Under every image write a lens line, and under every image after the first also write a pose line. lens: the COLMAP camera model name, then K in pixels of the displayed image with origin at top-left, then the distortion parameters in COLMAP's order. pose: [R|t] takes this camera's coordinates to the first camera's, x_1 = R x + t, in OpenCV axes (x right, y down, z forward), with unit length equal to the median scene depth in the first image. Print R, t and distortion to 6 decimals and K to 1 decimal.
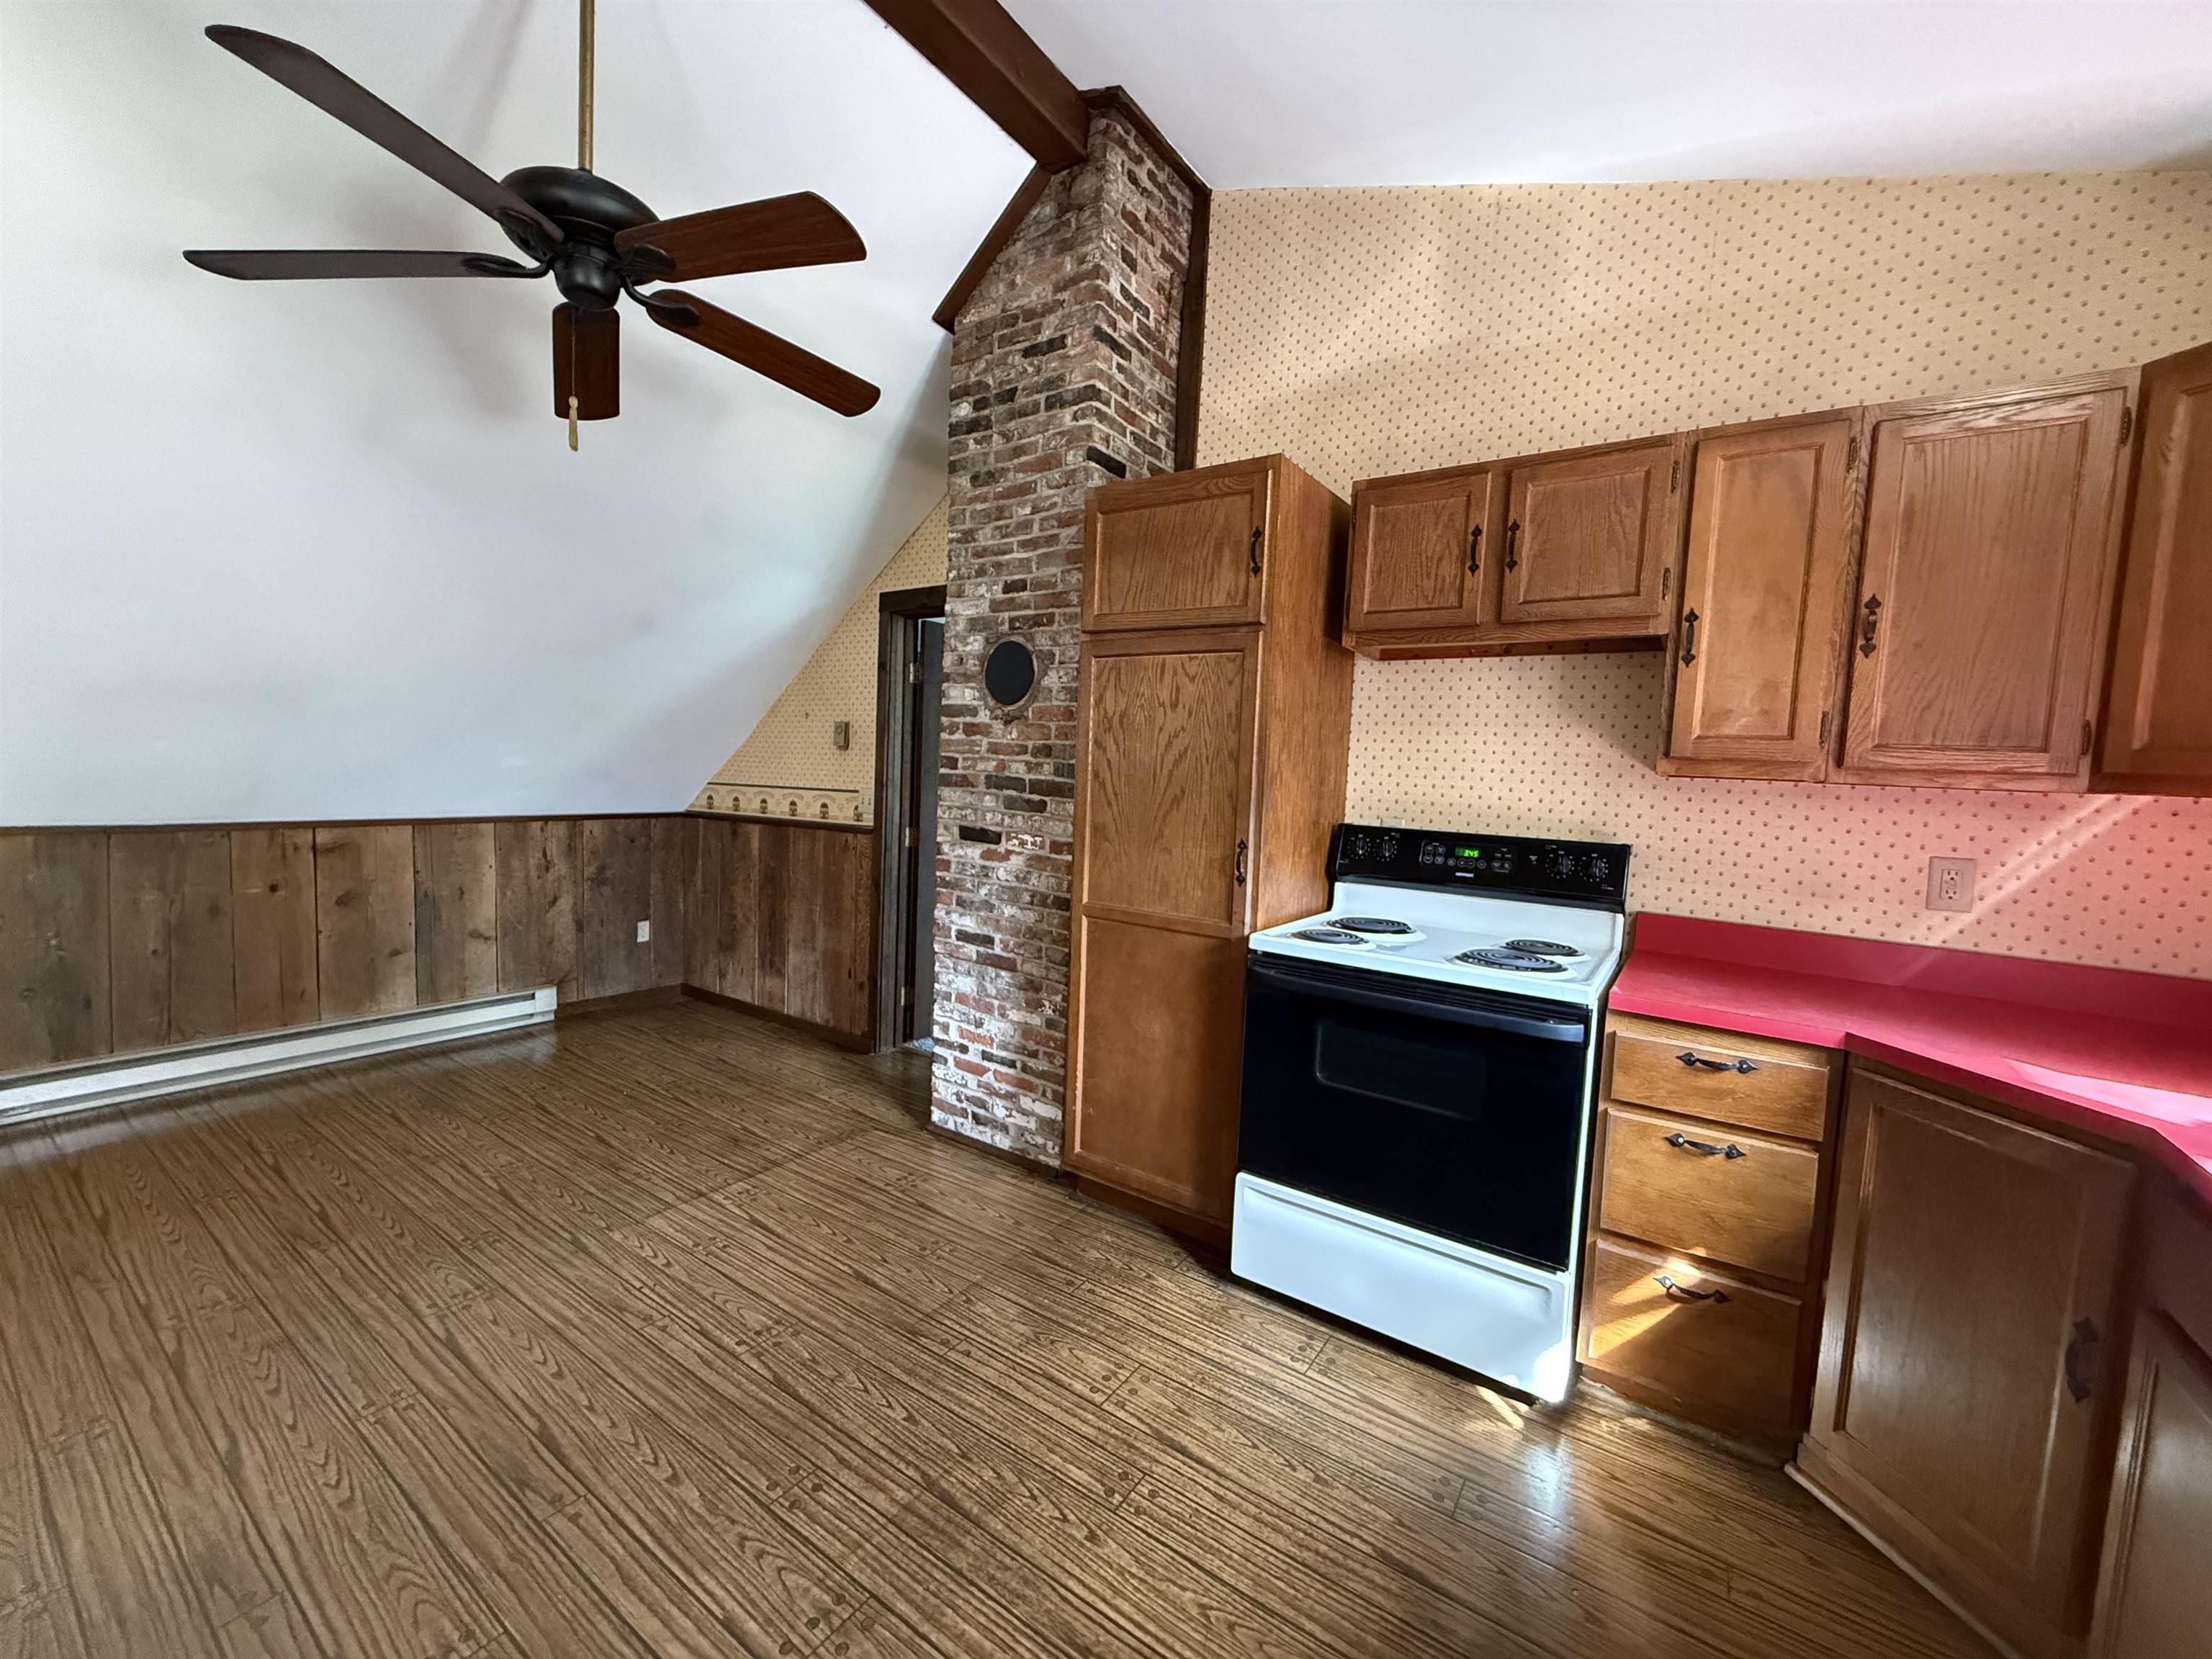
lens RADIAL K [[879.3, 0, 1098.4], [0, 879.3, 827.4], [0, 0, 1]] dist [-0.000342, 0.000262]
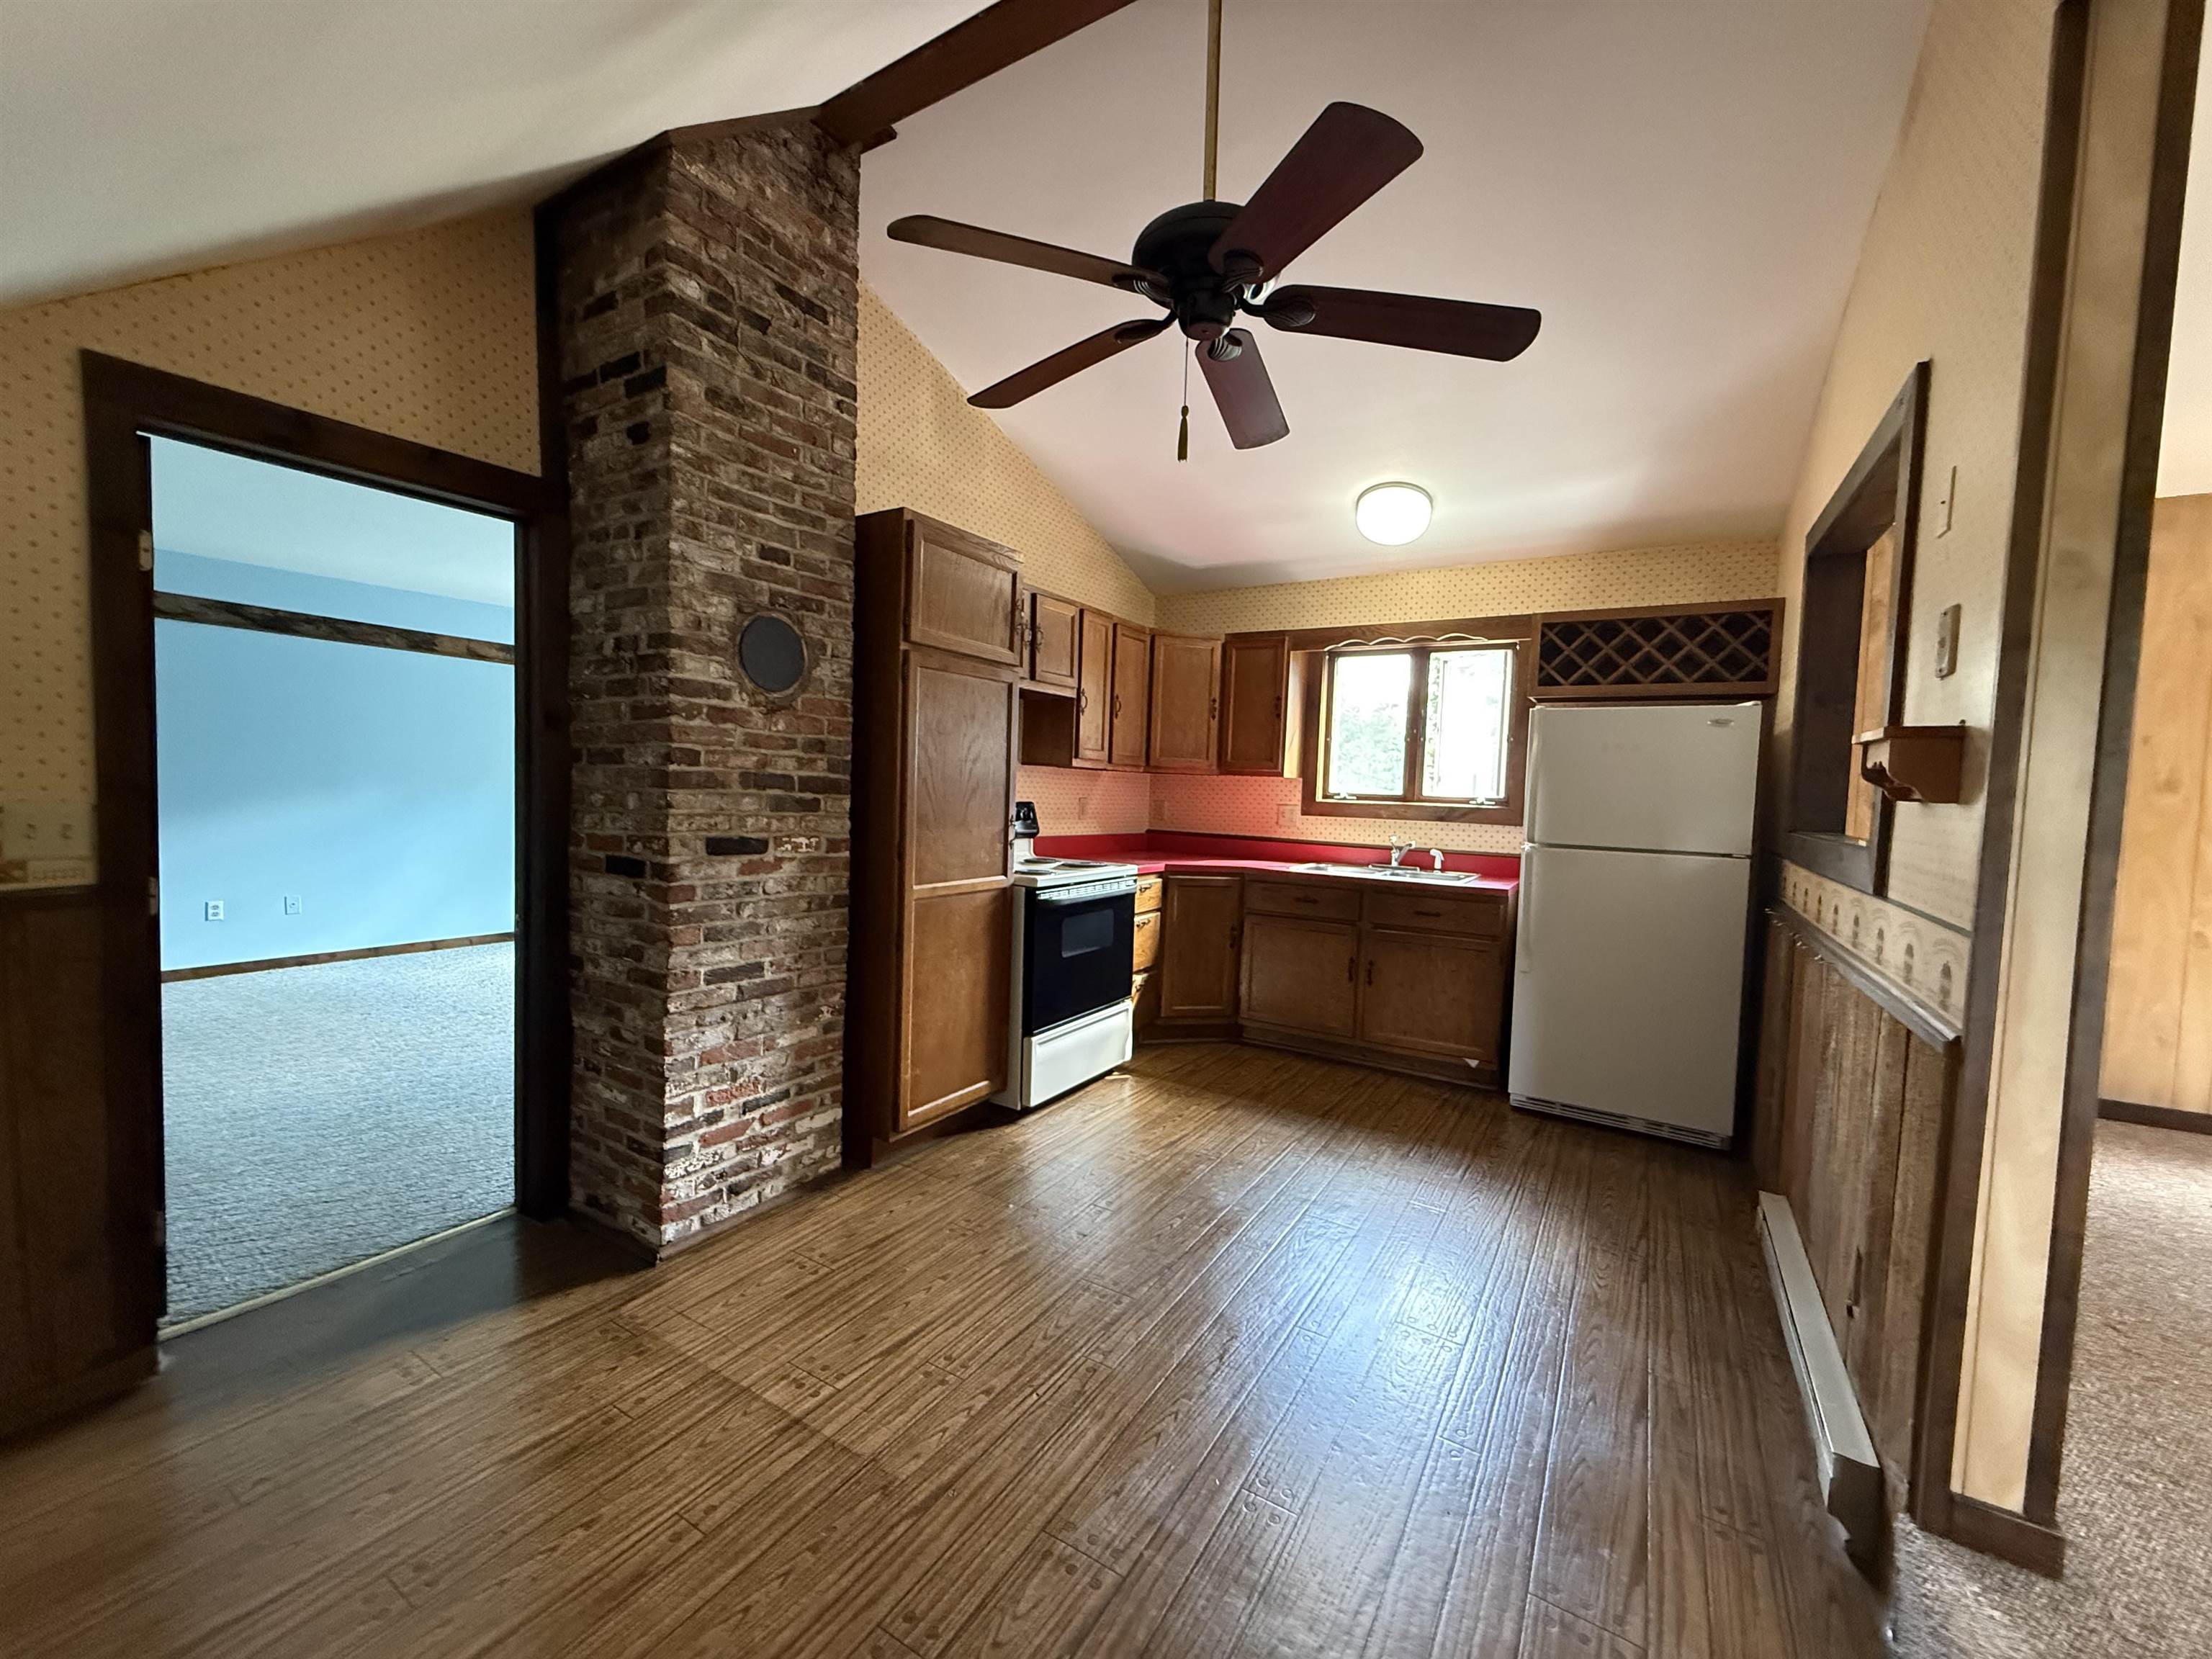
lens RADIAL K [[879.3, 0, 1098.4], [0, 879.3, 827.4], [0, 0, 1]] dist [-0.000342, 0.000262]
pose [[-0.046477, -0.094222, 0.994466, -0.980708], [0.031239, 0.994917, 0.095725, -0.077718], [-0.998431, 0.035515, -0.043297, 0.712648]]
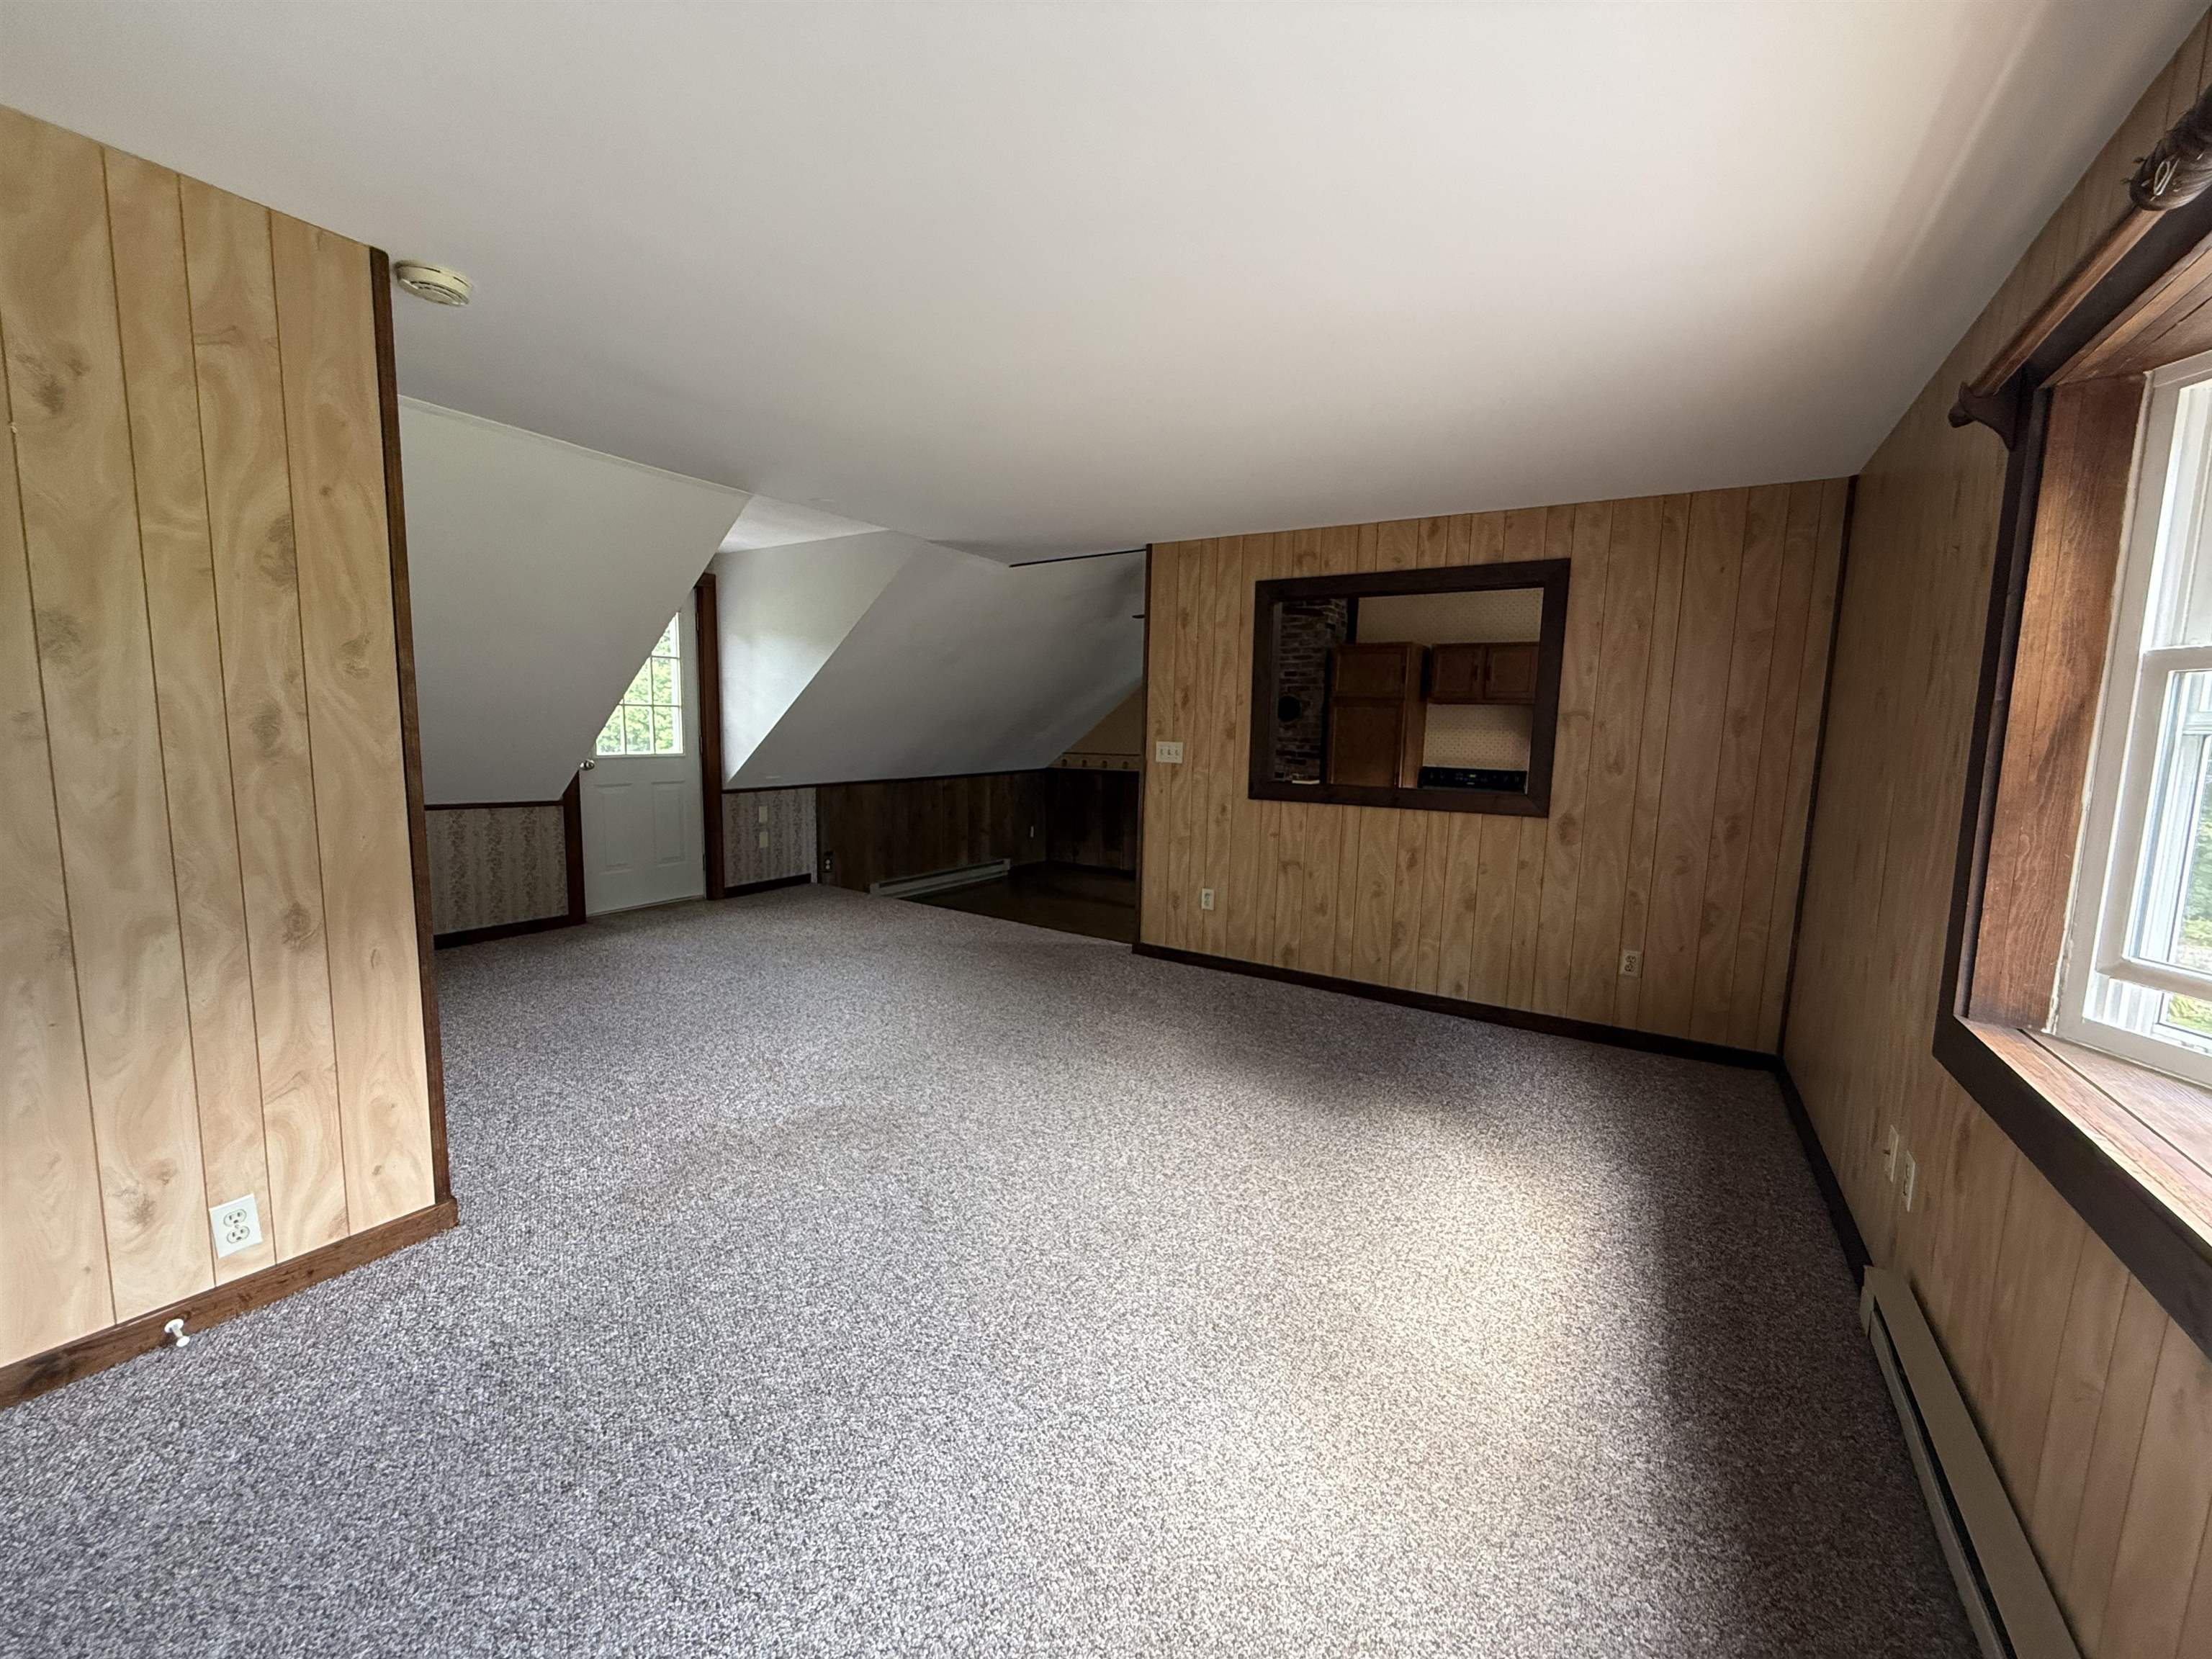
lens RADIAL K [[879.3, 0, 1098.4], [0, 879.3, 827.4], [0, 0, 1]] dist [-0.000342, 0.000262]
pose [[0.998488, -0.025297, 0.048805, -0.756023], [0.022447, 0.998059, 0.058092, 0.002367], [-0.050180, -0.056909, 0.997118, -1.450927]]
